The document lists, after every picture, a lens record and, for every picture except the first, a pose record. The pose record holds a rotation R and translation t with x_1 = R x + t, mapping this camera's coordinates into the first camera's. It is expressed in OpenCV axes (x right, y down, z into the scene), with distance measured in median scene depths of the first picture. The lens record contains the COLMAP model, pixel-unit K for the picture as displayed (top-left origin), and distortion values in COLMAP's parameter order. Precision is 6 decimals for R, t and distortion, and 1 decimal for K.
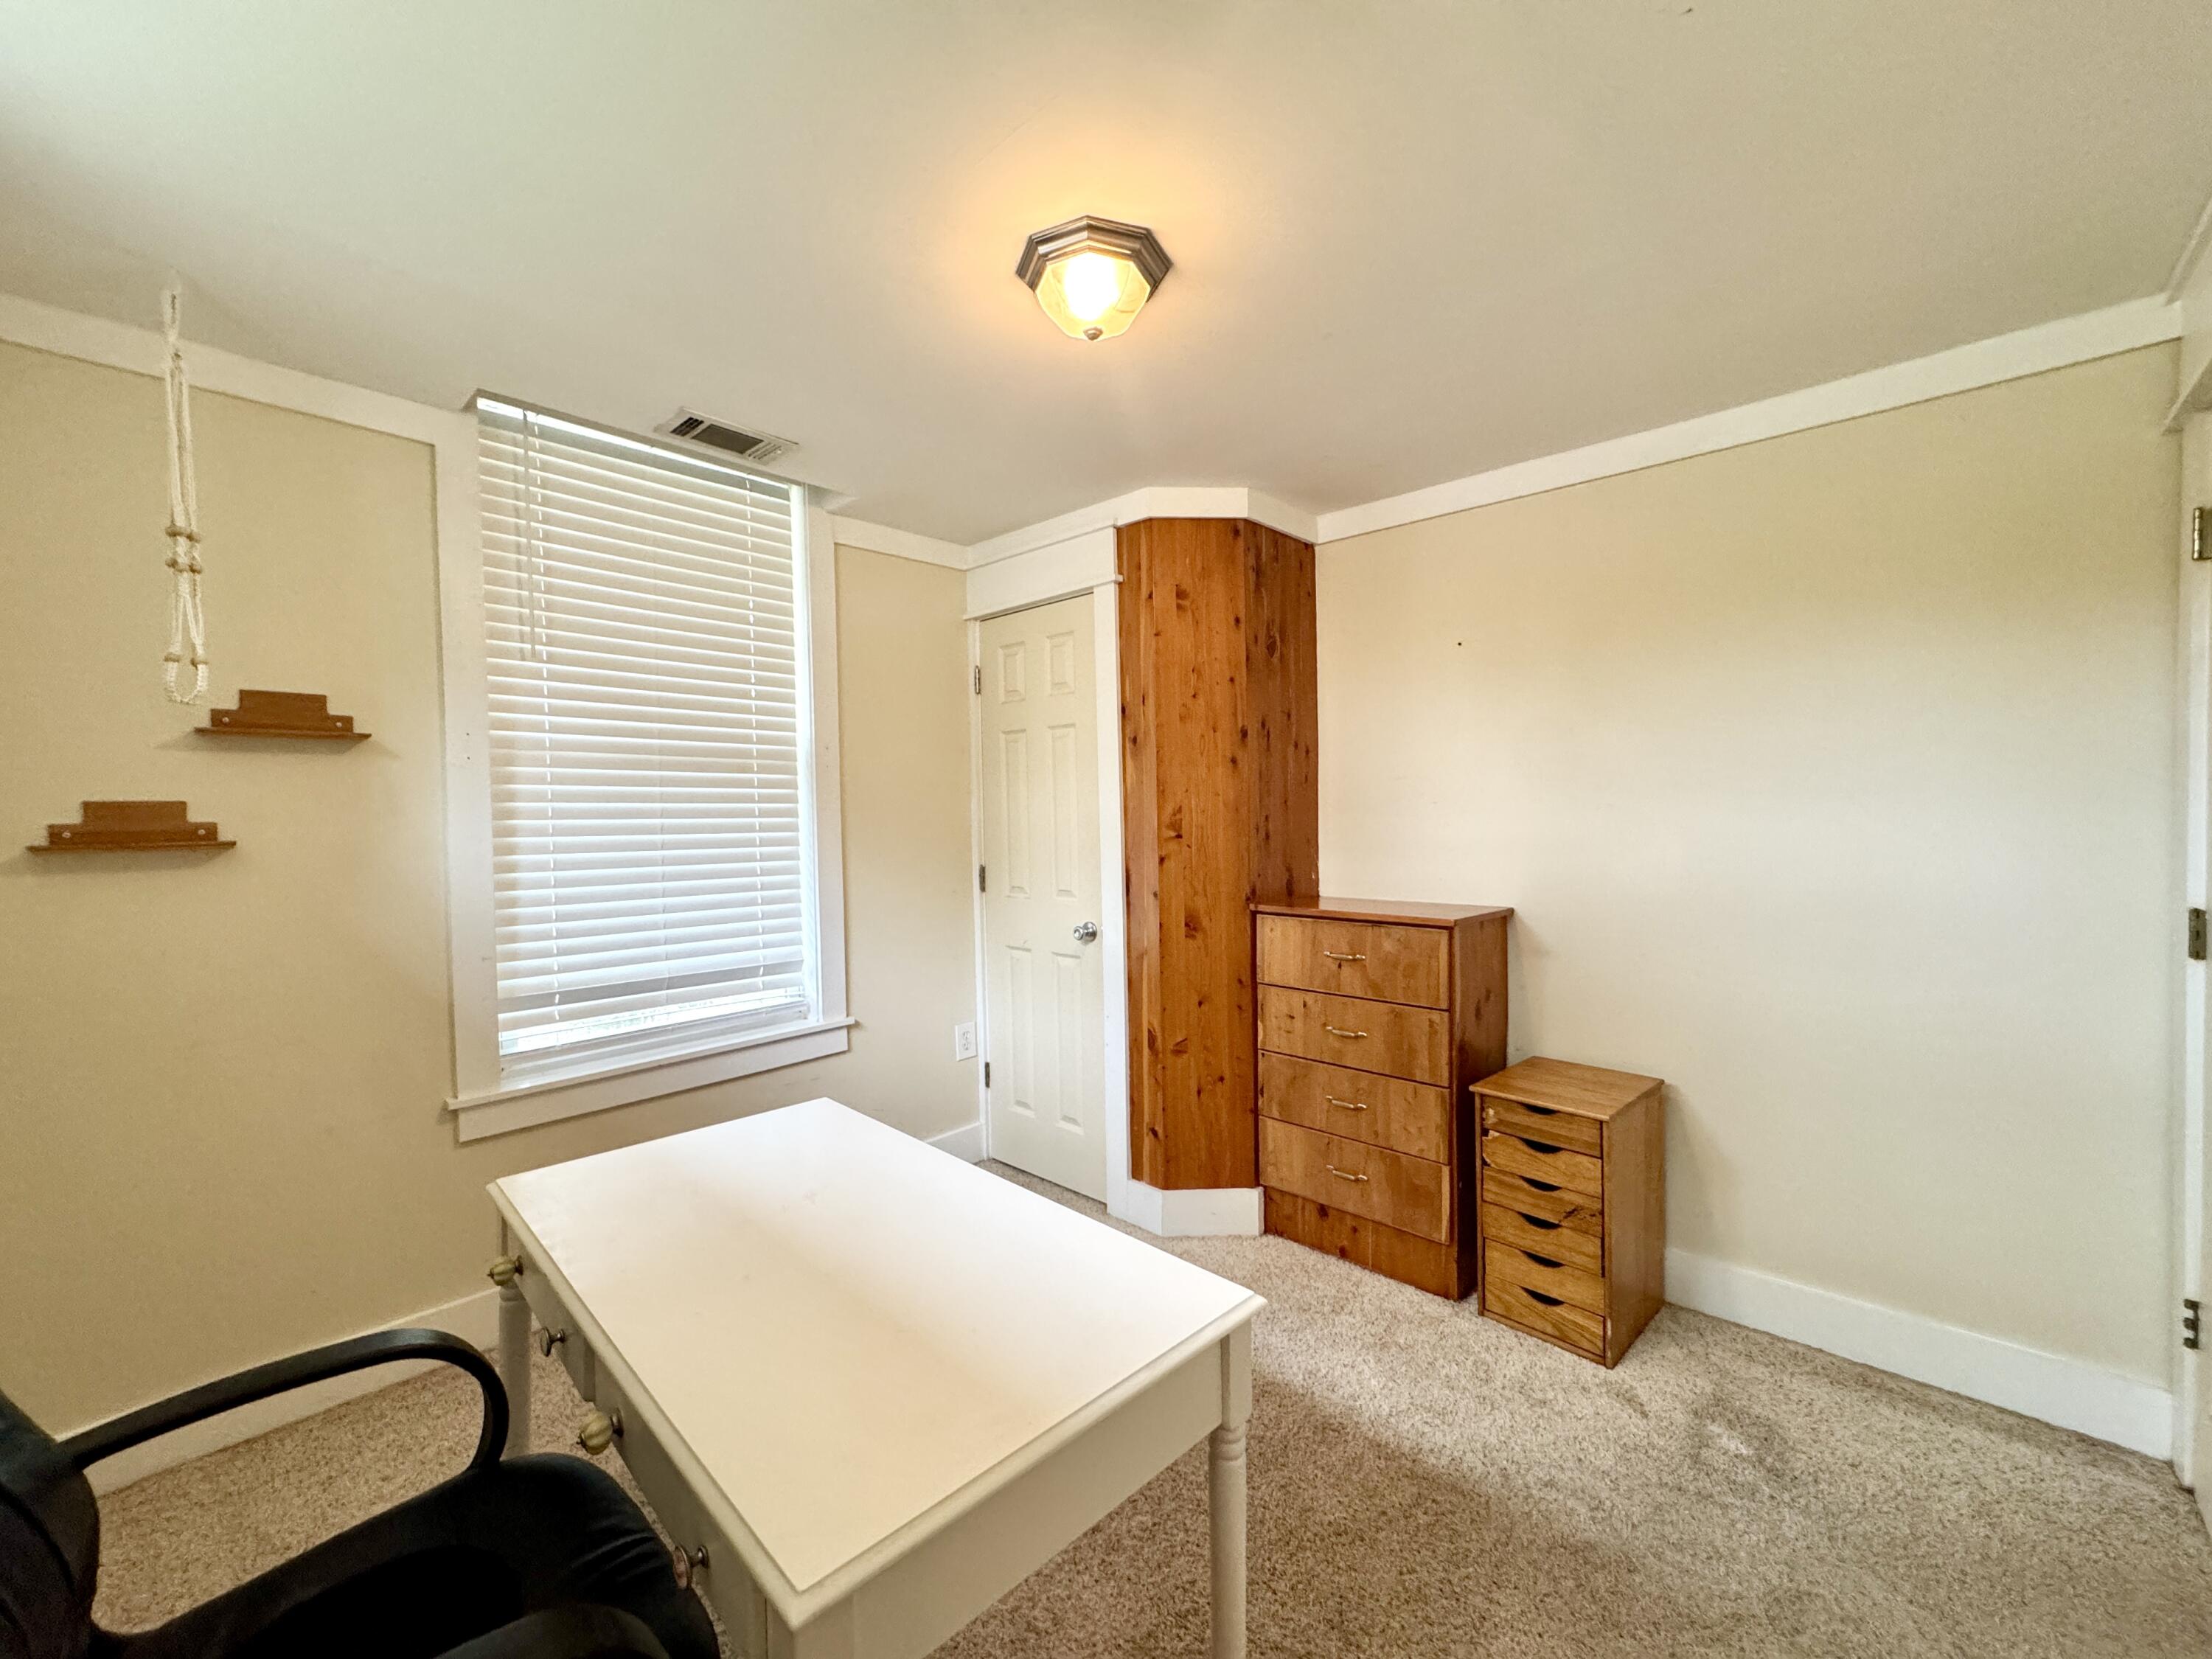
lens RADIAL K [[881.5, 0, 1109.6], [0, 881.5, 825.2], [0, 0, 1]] dist [-0.005870, 0.000013]
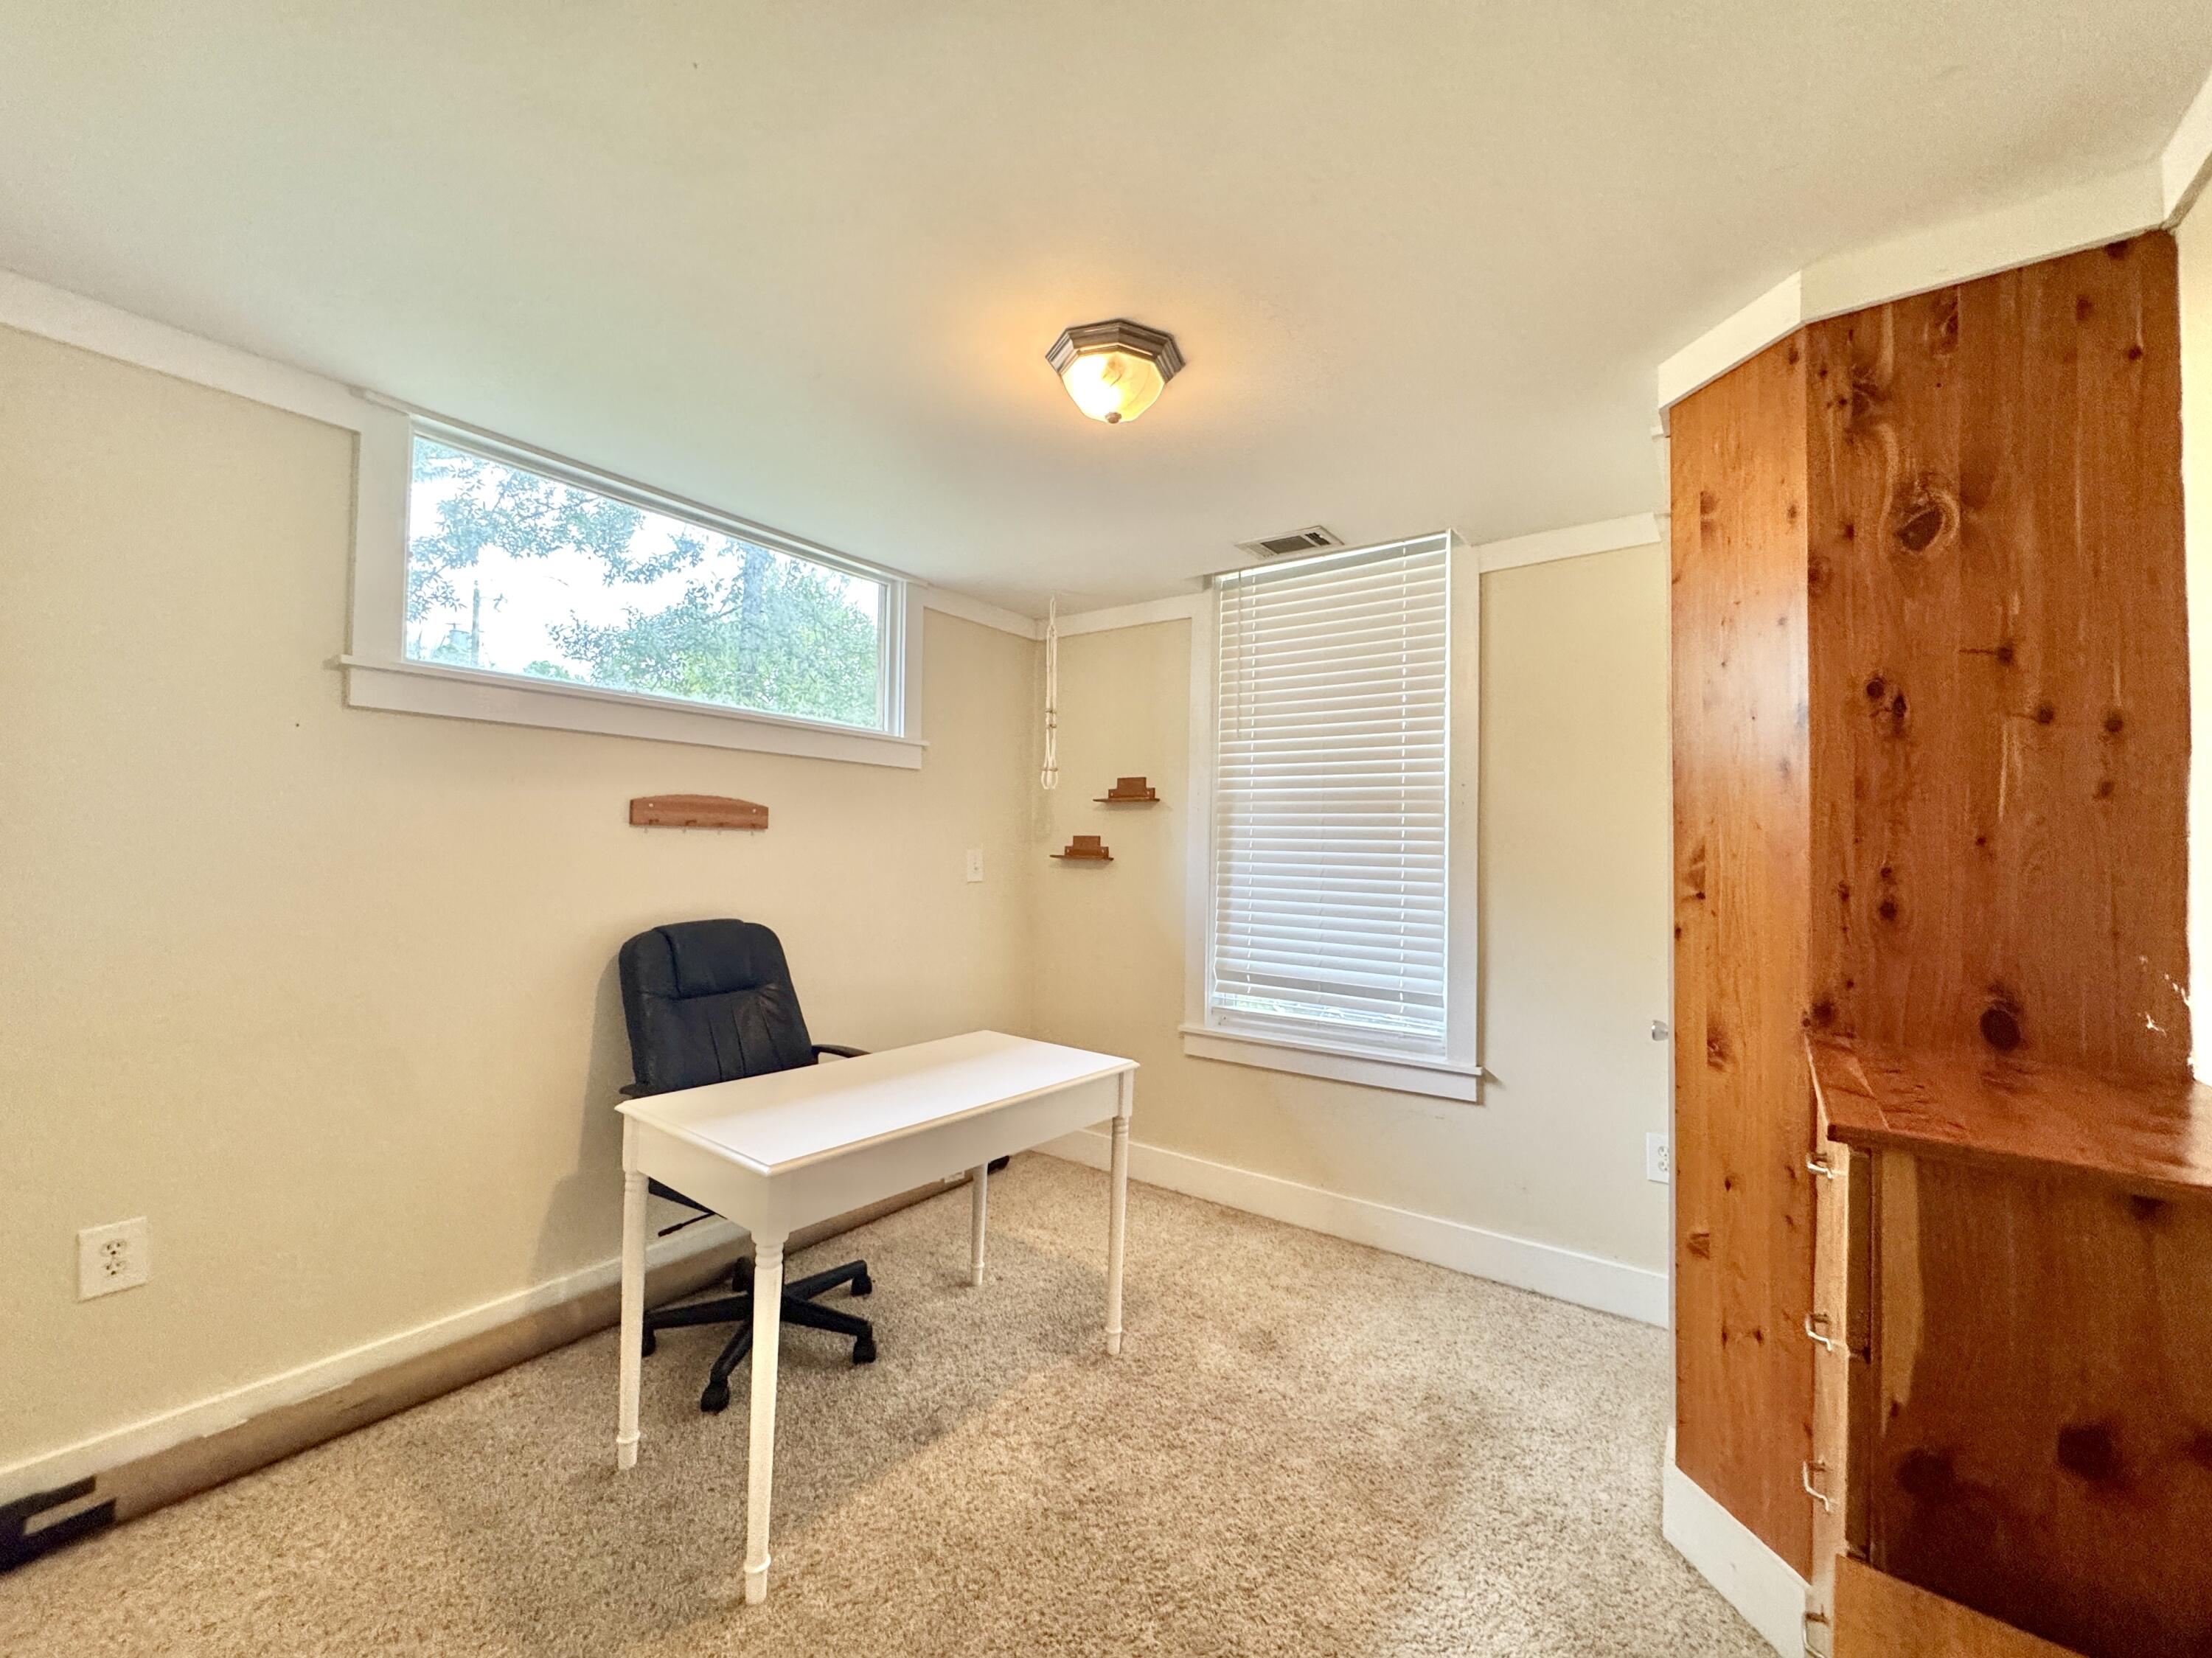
lens RADIAL K [[881.4, 0, 1104.0], [0, 881.4, 824.0], [0, 0, 1]] dist [-0.005870, 0.000013]
pose [[0.120988, -0.014833, -0.992543, 0.637263], [-0.036709, 0.999138, -0.019406, -0.010499], [0.991975, 0.038783, 0.120339, 0.510938]]
